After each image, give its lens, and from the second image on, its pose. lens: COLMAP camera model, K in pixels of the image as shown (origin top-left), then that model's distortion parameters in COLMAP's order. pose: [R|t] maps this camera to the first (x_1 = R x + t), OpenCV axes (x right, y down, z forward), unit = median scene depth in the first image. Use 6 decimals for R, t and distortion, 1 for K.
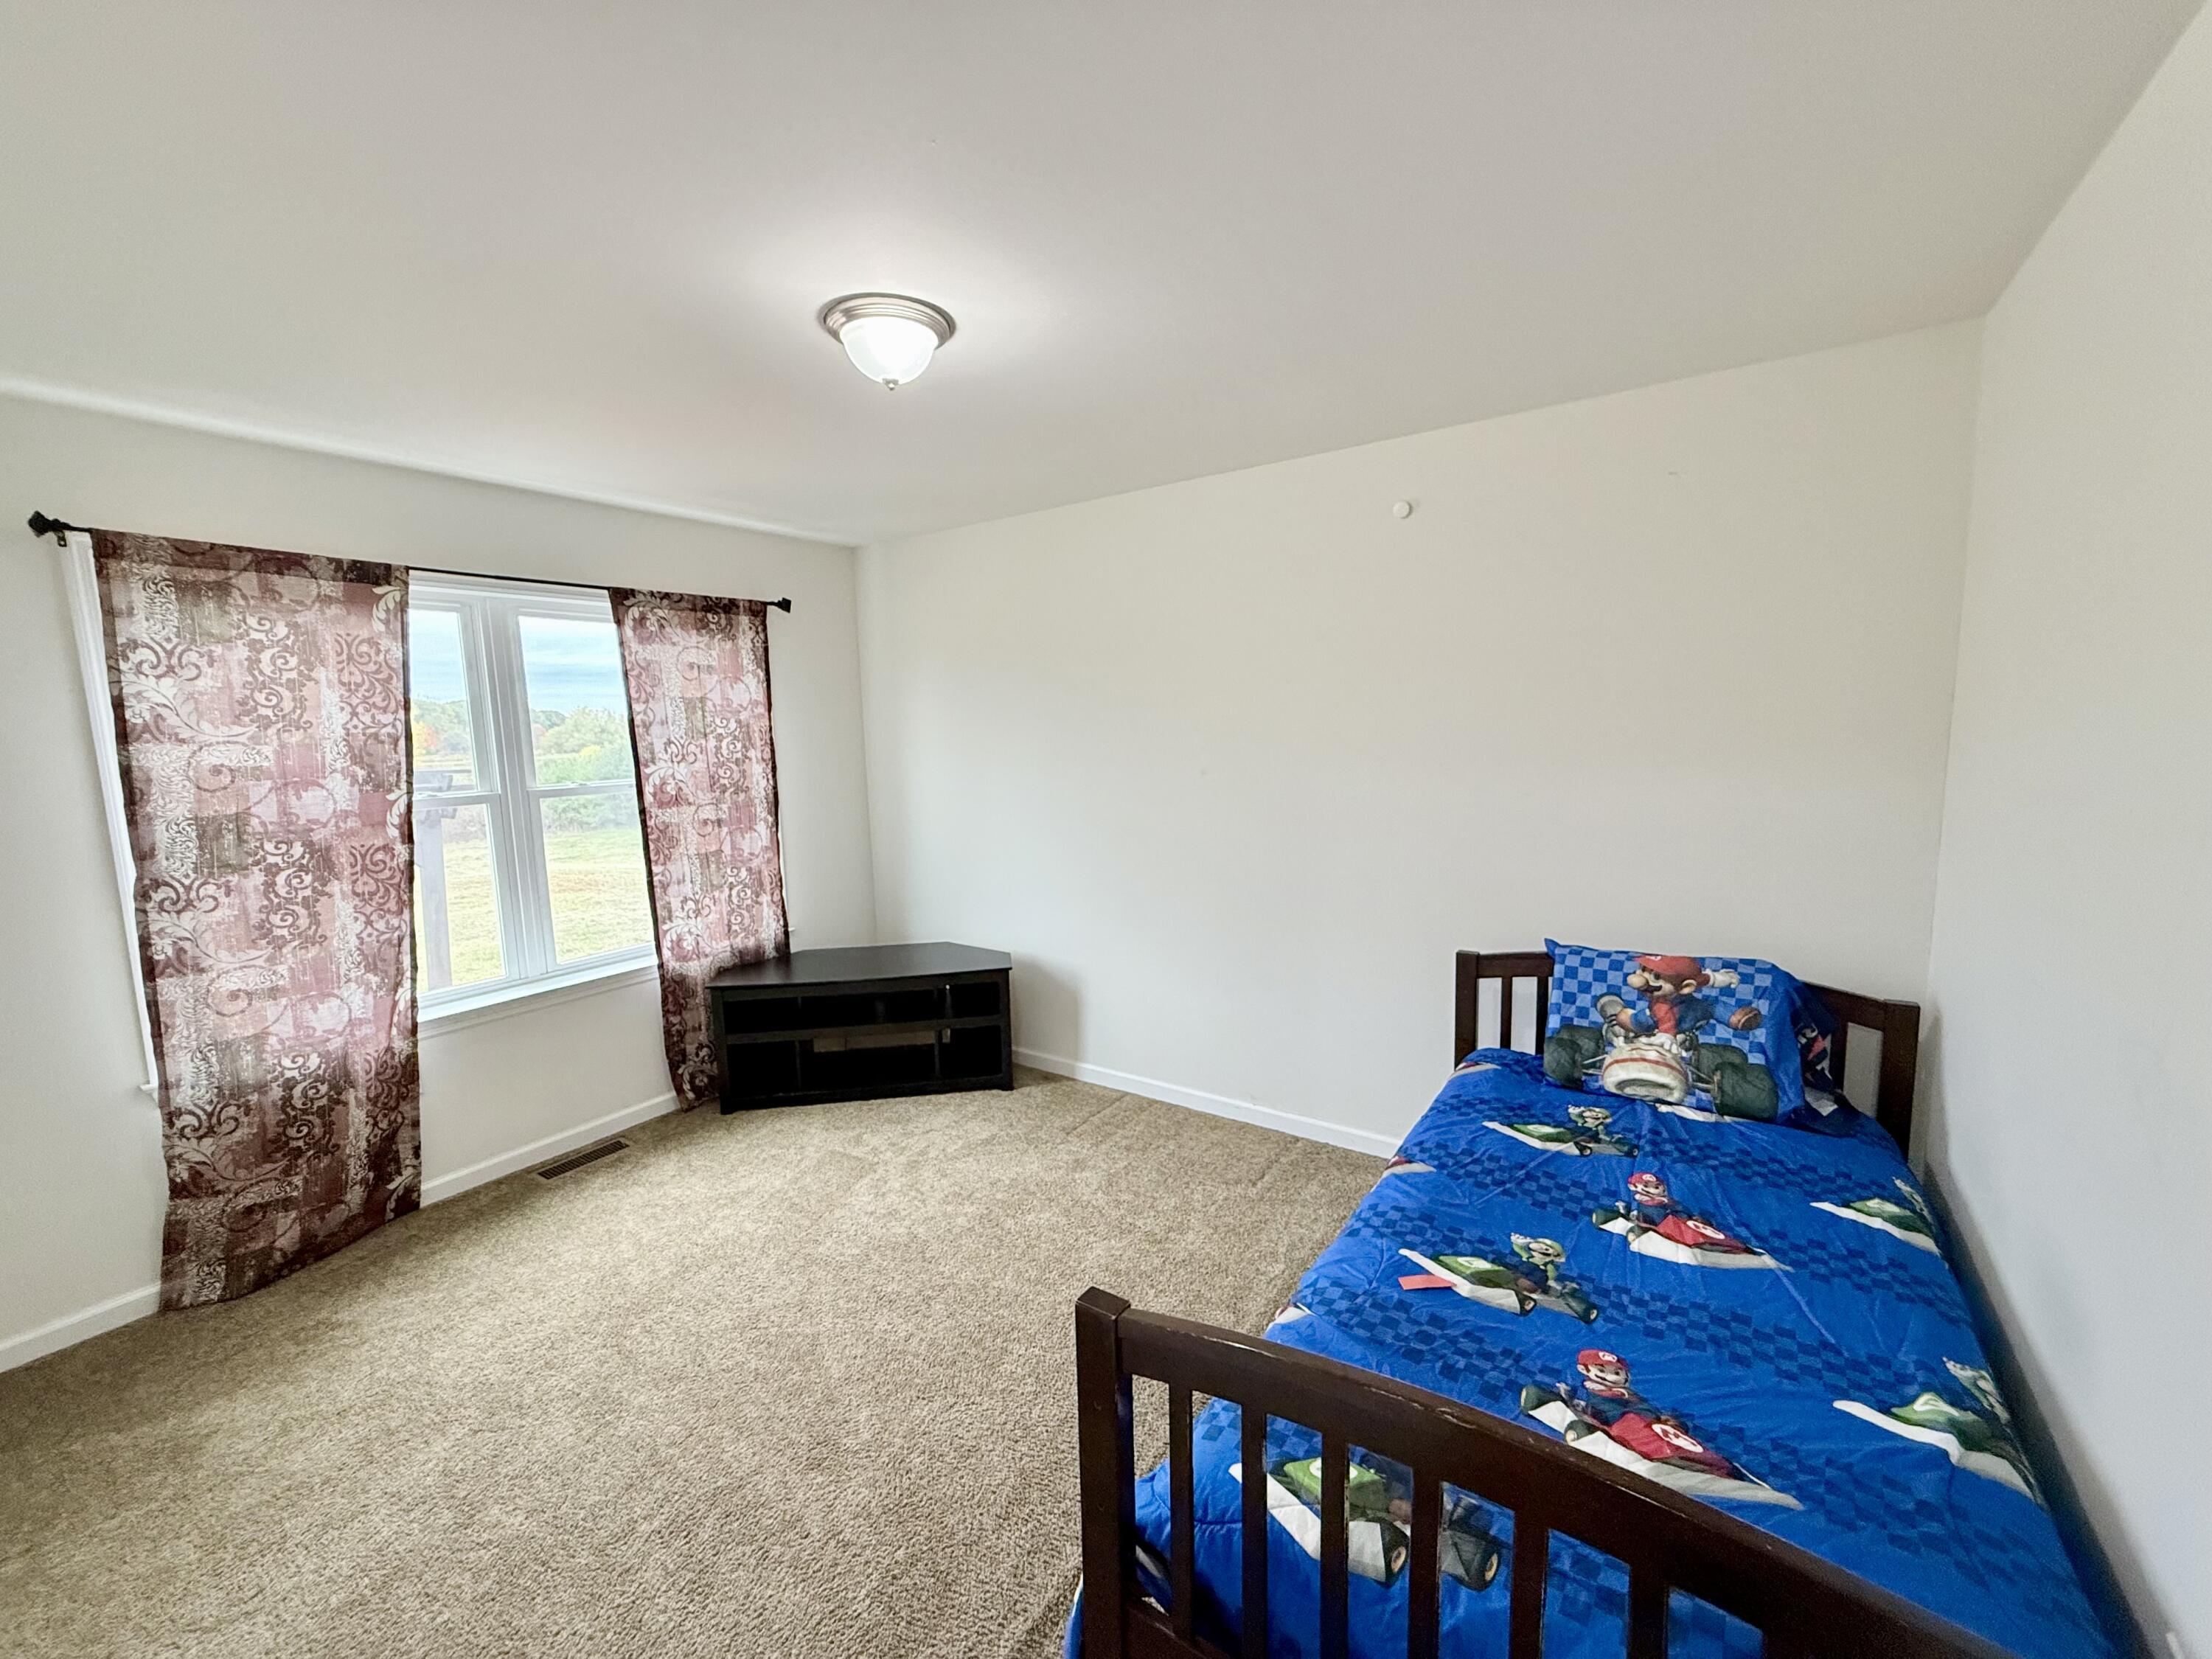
lens RADIAL K [[882.6, 0, 1102.0], [0, 882.6, 837.3], [0, 0, 1]] dist [0.002280, 0.000243]
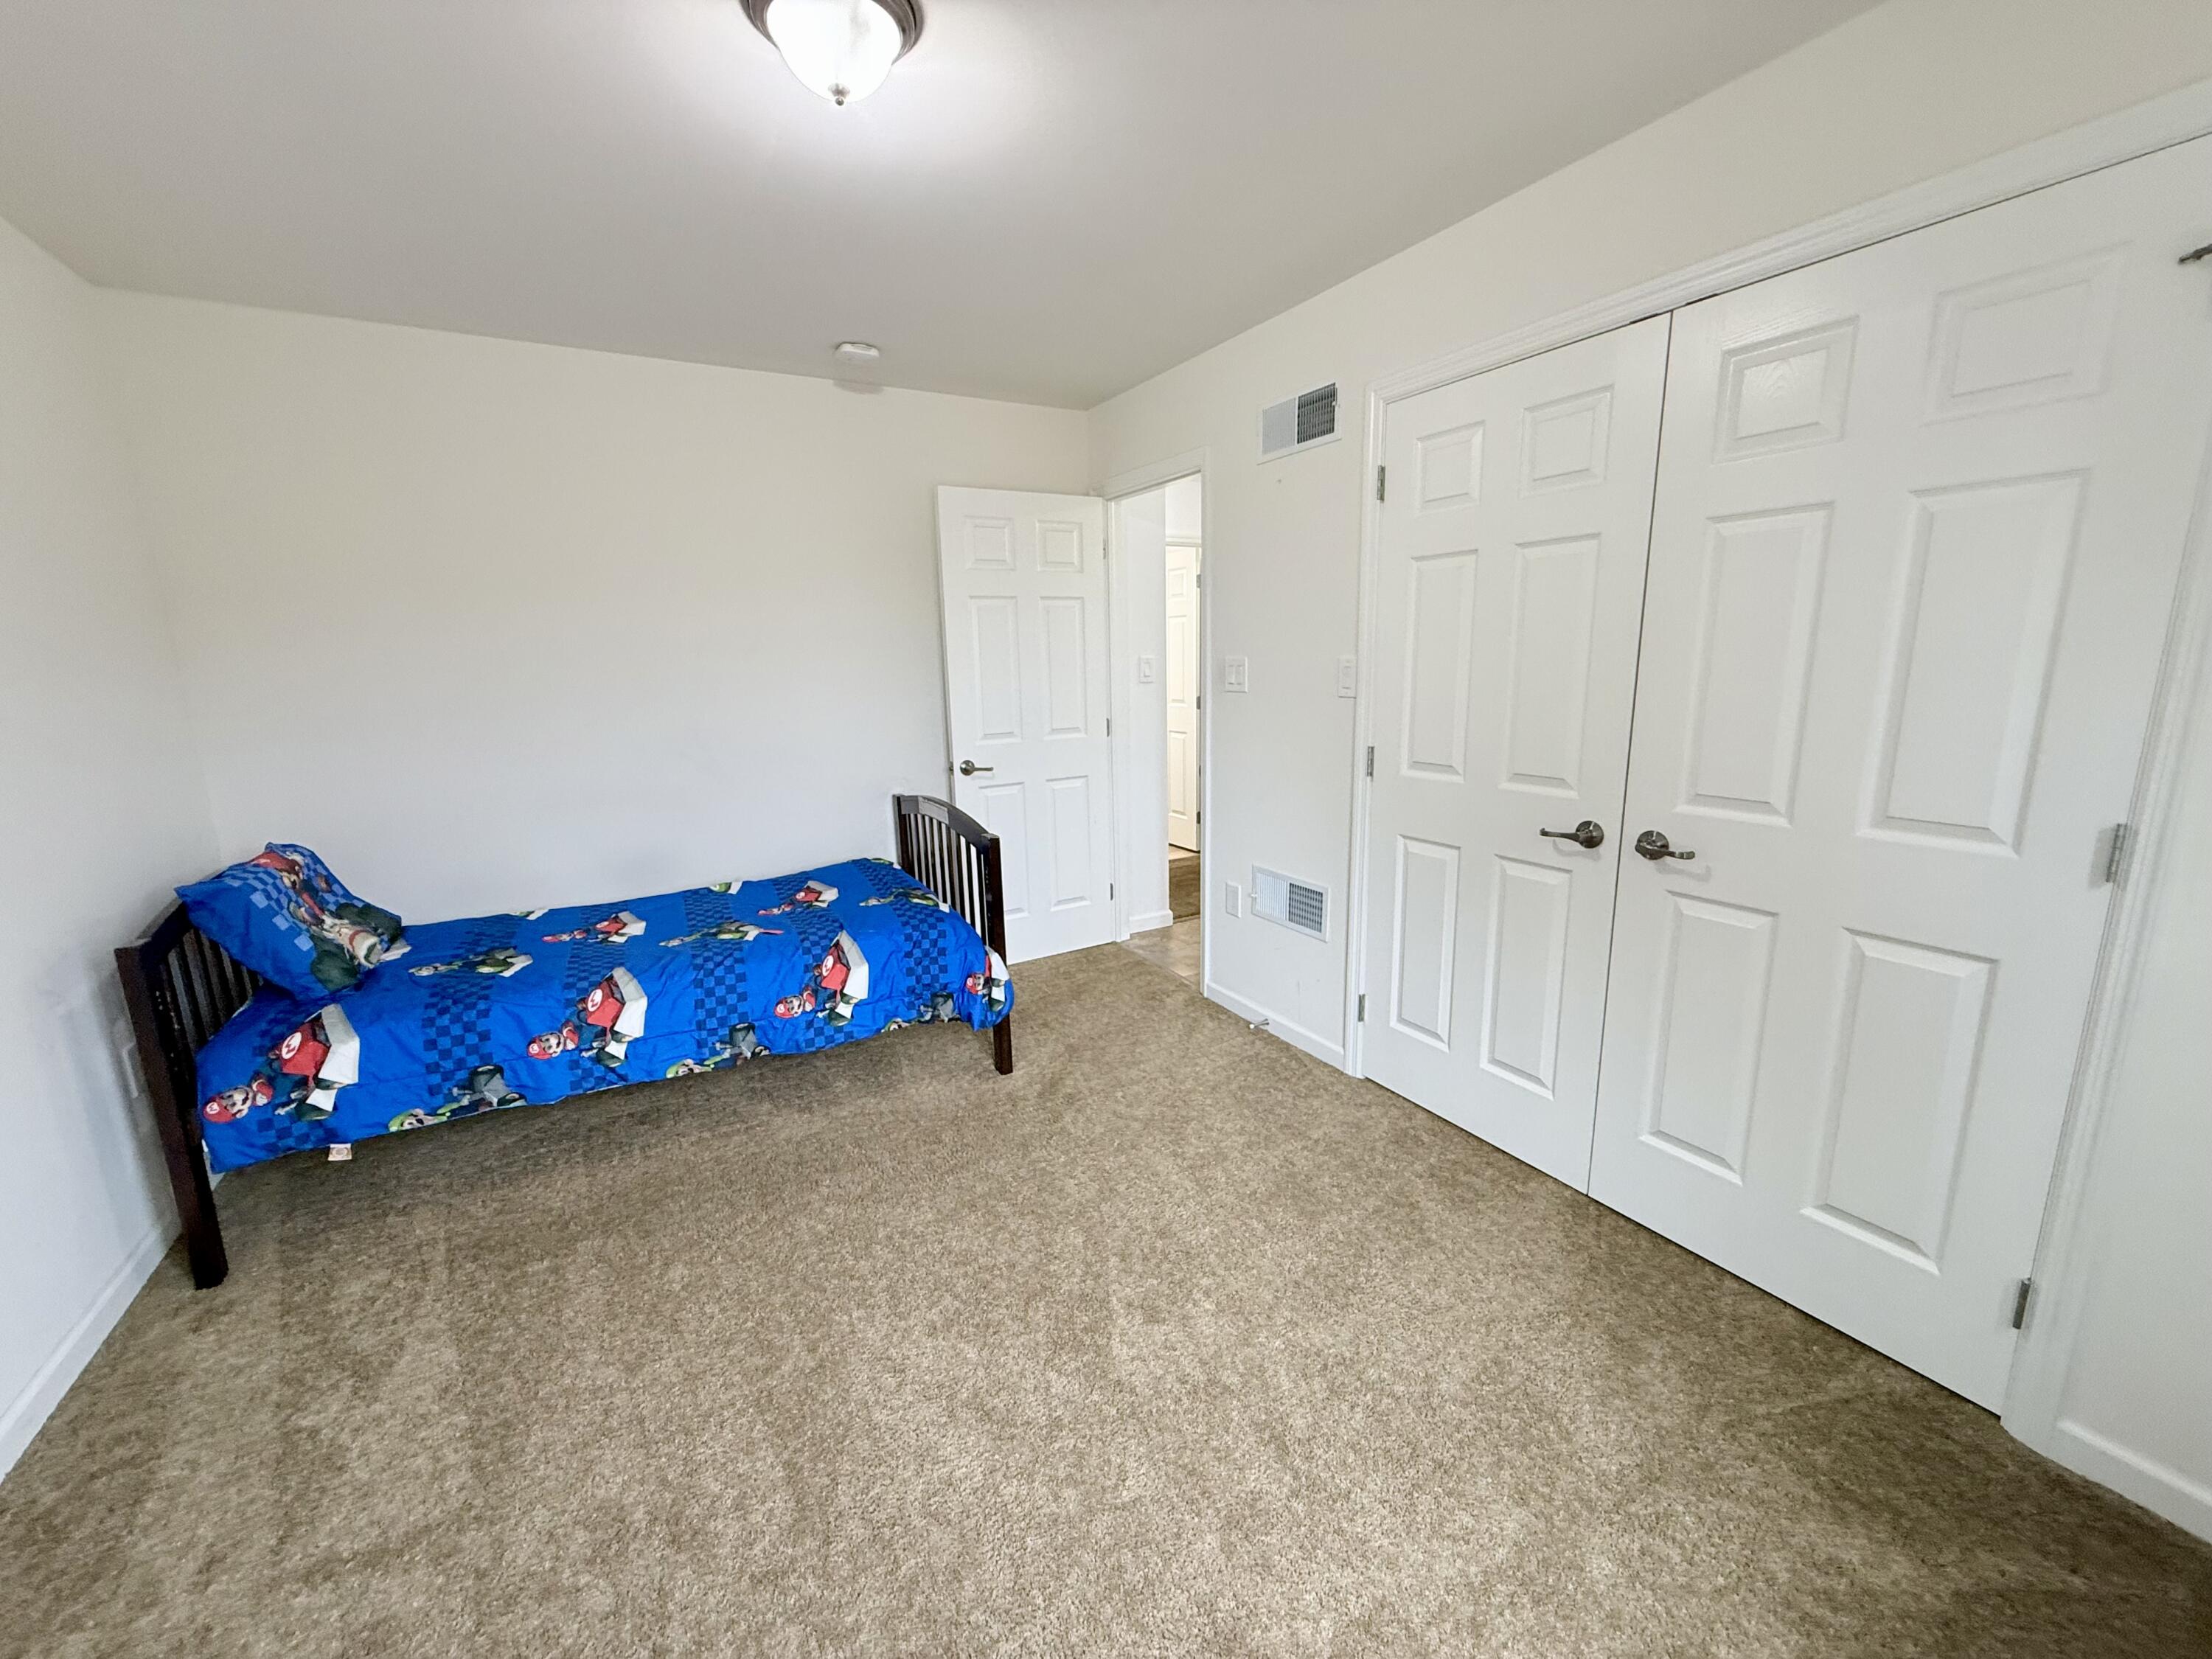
lens RADIAL K [[882.6, 0, 1106.4], [0, 882.6, 832.9], [0, 0, 1]] dist [0.002280, 0.000243]
pose [[-0.904293, -0.039620, 0.425069, -0.690046], [0.101048, 0.947527, 0.303286, -0.105085], [-0.414781, 0.317212, -0.852839, 1.520851]]
